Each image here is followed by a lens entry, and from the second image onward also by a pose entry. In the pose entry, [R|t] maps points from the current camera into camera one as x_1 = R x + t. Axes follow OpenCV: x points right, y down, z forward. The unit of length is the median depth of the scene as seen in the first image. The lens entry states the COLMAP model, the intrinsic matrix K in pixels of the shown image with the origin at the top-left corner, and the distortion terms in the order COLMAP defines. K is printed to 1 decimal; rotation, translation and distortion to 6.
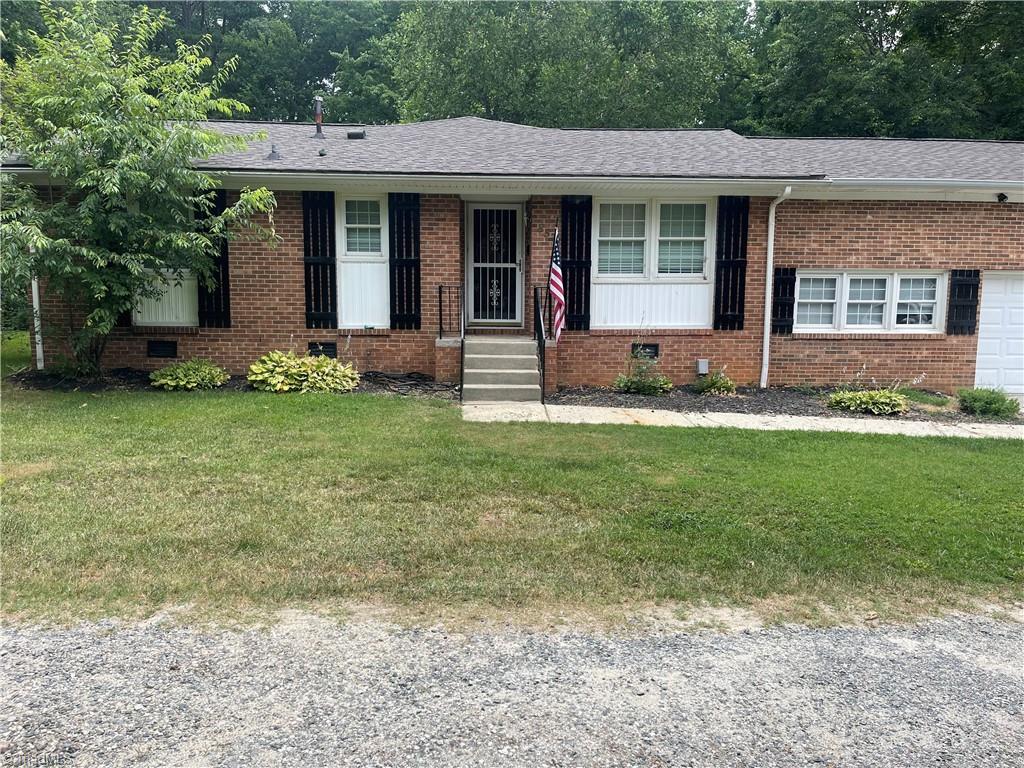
lens RADIAL K [[753.3, 0, 511.5], [0, 753.3, 387.1], [0, 0, 1]] dist [0.032911, -0.016536]
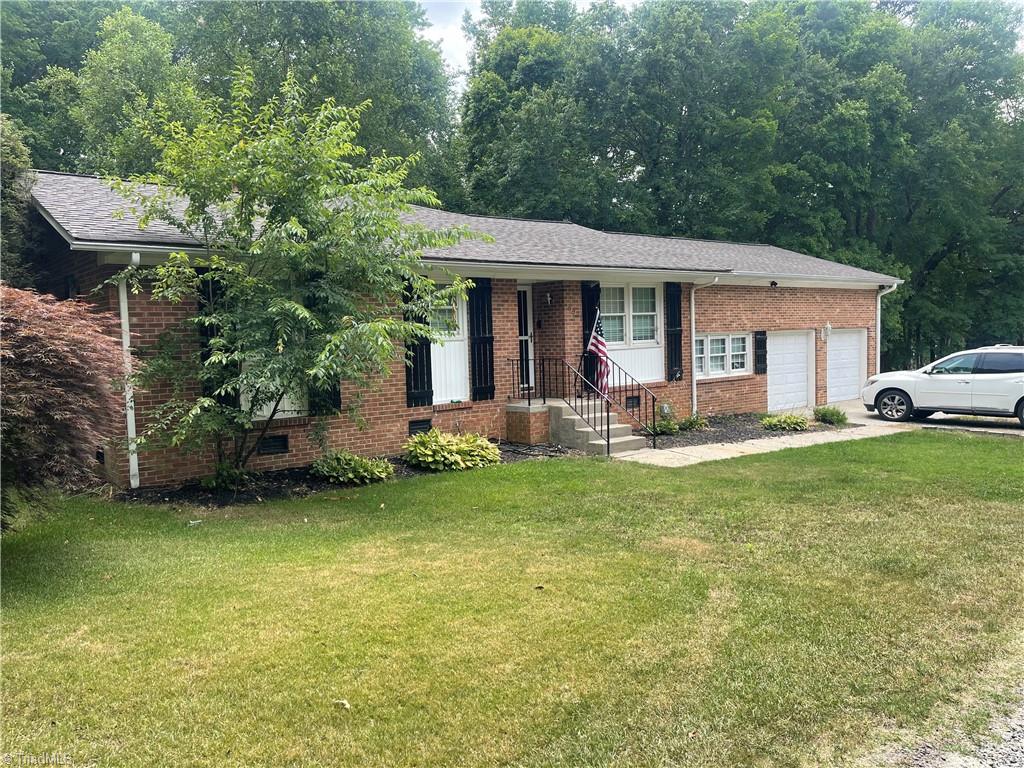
lens RADIAL K [[753.3, 0, 512.8], [0, 753.3, 383.7], [0, 0, 1]] dist [0.032911, -0.016536]
pose [[0.805661, -0.069886, 0.588240, -0.742936], [0.111035, 0.993232, -0.034075, -0.058857], [-0.581877, 0.092768, 0.807969, 0.095124]]
